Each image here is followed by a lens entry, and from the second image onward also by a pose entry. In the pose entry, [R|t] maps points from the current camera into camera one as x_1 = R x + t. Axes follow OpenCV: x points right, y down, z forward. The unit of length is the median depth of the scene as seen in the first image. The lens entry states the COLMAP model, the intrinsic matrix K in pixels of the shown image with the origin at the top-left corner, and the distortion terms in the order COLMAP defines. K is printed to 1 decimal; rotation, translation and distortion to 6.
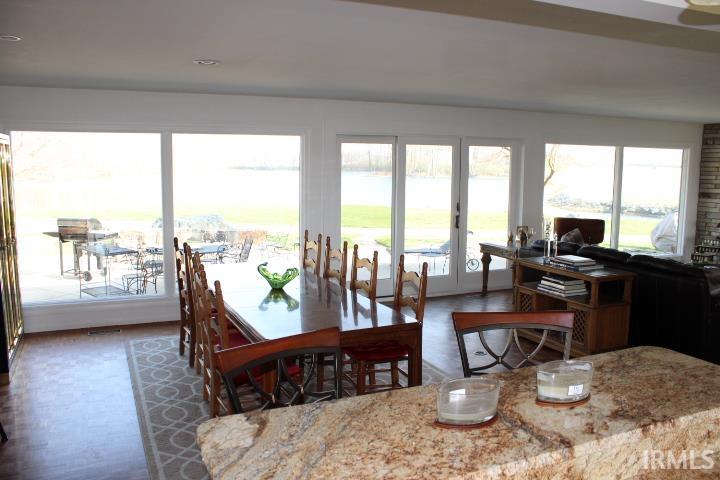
lens RADIAL K [[605.8, 0, 359.4], [0, 605.8, 241.6], [0, 0, 1]] dist [-0.101054, 0.022650]
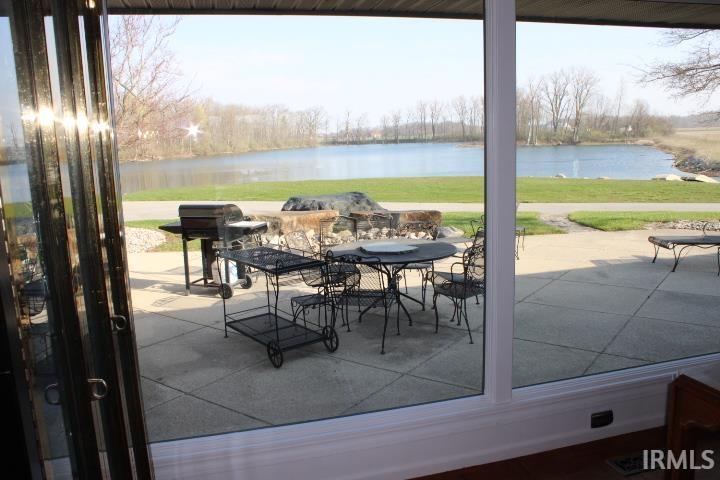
lens RADIAL K [[605.8, 0, 360.5], [0, 605.8, 241.4], [0, 0, 1]] dist [-0.101054, 0.022650]
pose [[0.988624, -0.014120, -0.149747, -0.199946], [0.020774, 0.998861, 0.042965, -0.023388], [0.148970, -0.045587, 0.987790, 0.344873]]
